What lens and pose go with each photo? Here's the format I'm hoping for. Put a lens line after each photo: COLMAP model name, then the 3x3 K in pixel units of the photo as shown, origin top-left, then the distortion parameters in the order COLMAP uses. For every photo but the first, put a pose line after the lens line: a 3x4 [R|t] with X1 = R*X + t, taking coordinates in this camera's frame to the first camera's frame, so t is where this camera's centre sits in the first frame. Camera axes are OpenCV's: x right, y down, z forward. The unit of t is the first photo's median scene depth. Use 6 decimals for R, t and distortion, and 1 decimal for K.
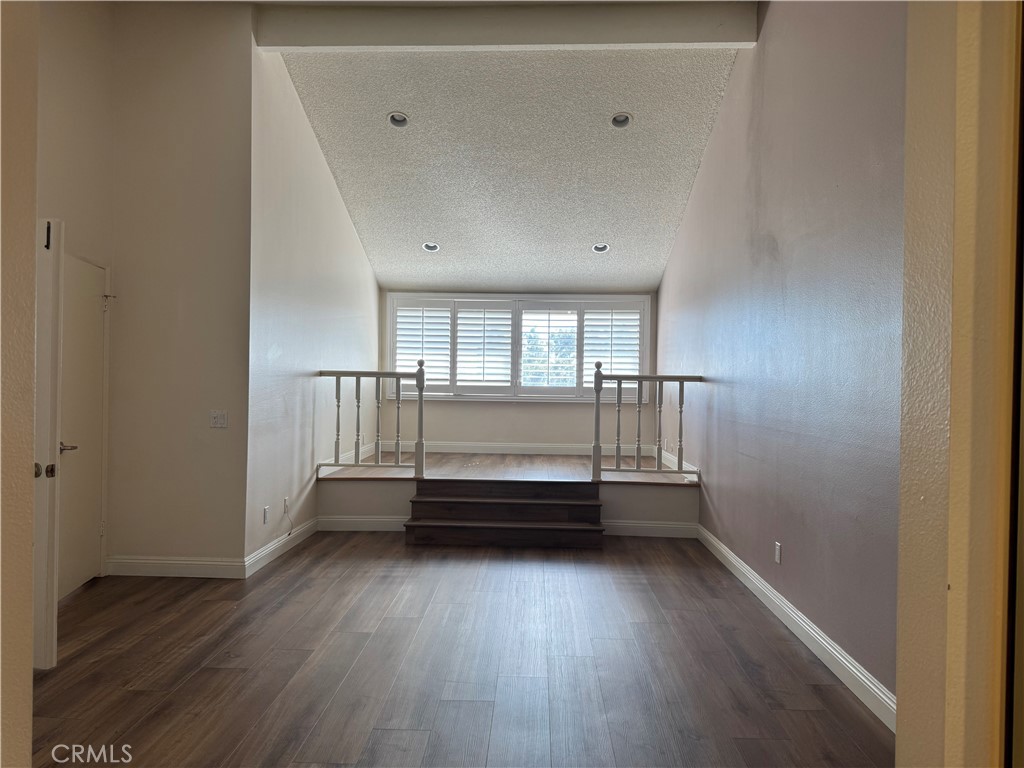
lens RADIAL K [[724.5, 0, 508.3], [0, 724.5, 379.8], [0, 0, 1]] dist [0.052244, -0.068361]
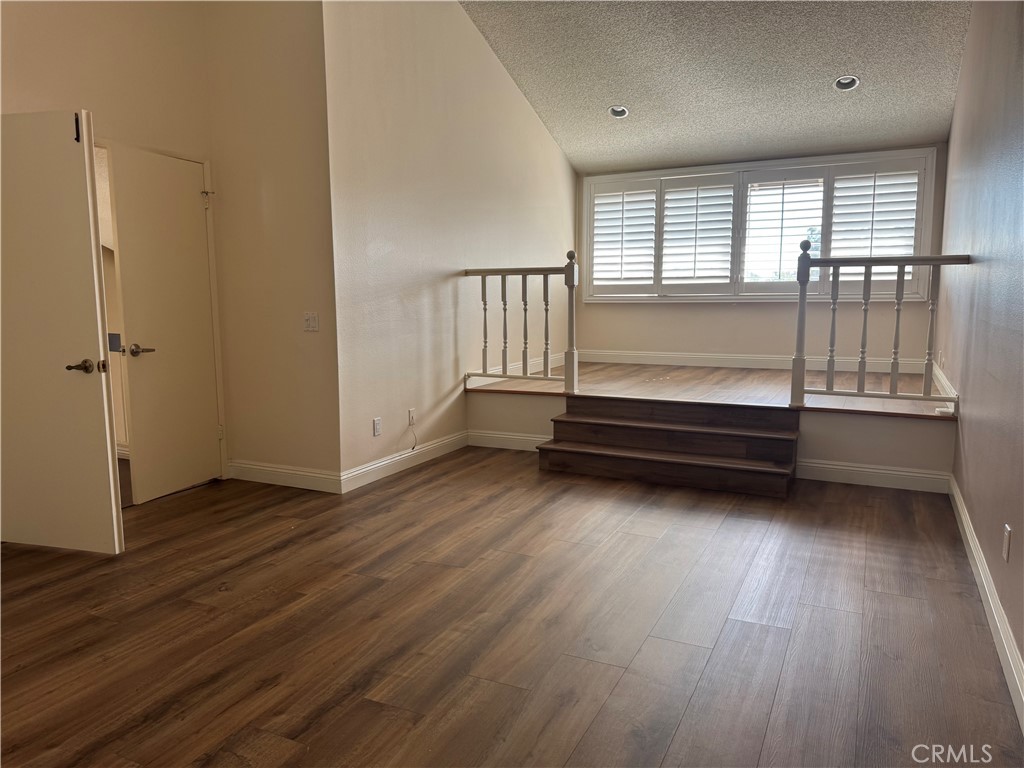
lens RADIAL K [[724.5, 0, 504.8], [0, 724.5, 389.5], [0, 0, 1]] dist [0.052244, -0.068361]
pose [[0.908447, 0.034636, -0.416563, 0.160719], [0.023043, 0.990896, 0.132642, 0.017366], [0.417365, -0.130097, 0.899378, 0.210622]]
